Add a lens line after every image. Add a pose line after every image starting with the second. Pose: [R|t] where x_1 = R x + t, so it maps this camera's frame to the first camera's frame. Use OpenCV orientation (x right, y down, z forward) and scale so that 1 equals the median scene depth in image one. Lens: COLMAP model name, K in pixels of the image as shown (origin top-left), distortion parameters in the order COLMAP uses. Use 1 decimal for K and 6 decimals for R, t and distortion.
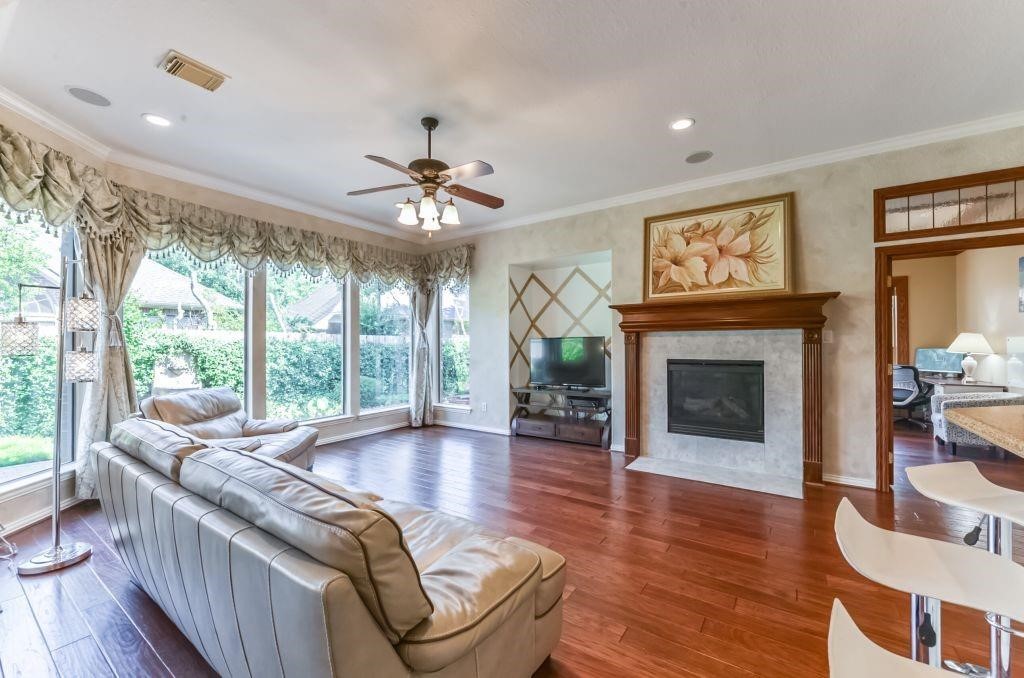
lens RADIAL K [[406.7, 0, 514.3], [0, 406.7, 341.7], [0, 0, 1]] dist [-0.003420, -0.001635]
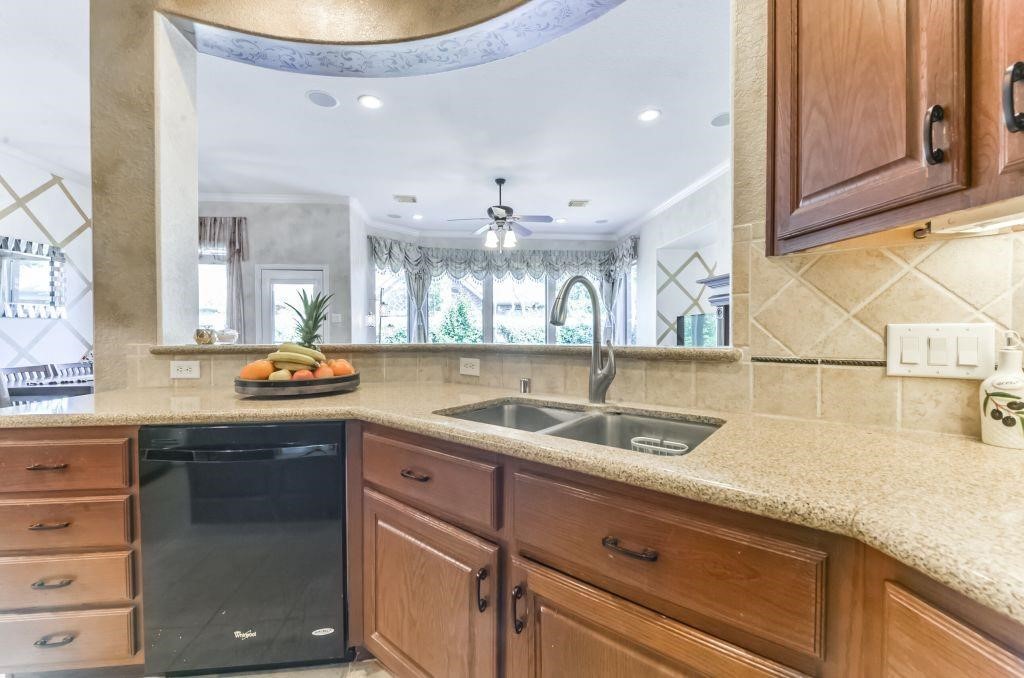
lens RADIAL K [[406.7, 0, 514.4], [0, 406.7, 338.0], [0, 0, 1]] dist [-0.003420, -0.001635]
pose [[0.649085, 0.011527, -0.760628, 0.866288], [0.004991, 0.999799, 0.019411, 0.037377], [0.760699, -0.016396, 0.648897, -0.001000]]
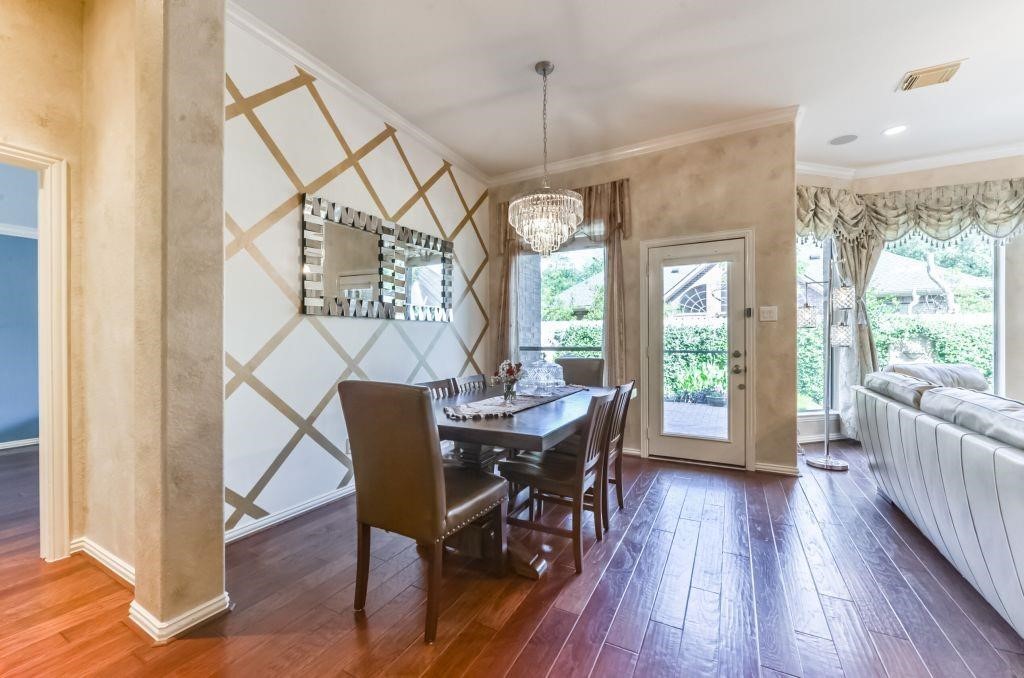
lens RADIAL K [[406.7, 0, 509.7], [0, 406.7, 340.2], [0, 0, 1]] dist [-0.003420, -0.001635]
pose [[0.096314, 0.004792, -0.995340, 0.151993], [0.009525, 0.999938, 0.005736, 0.038763], [0.995305, -0.010033, 0.096262, -0.193665]]
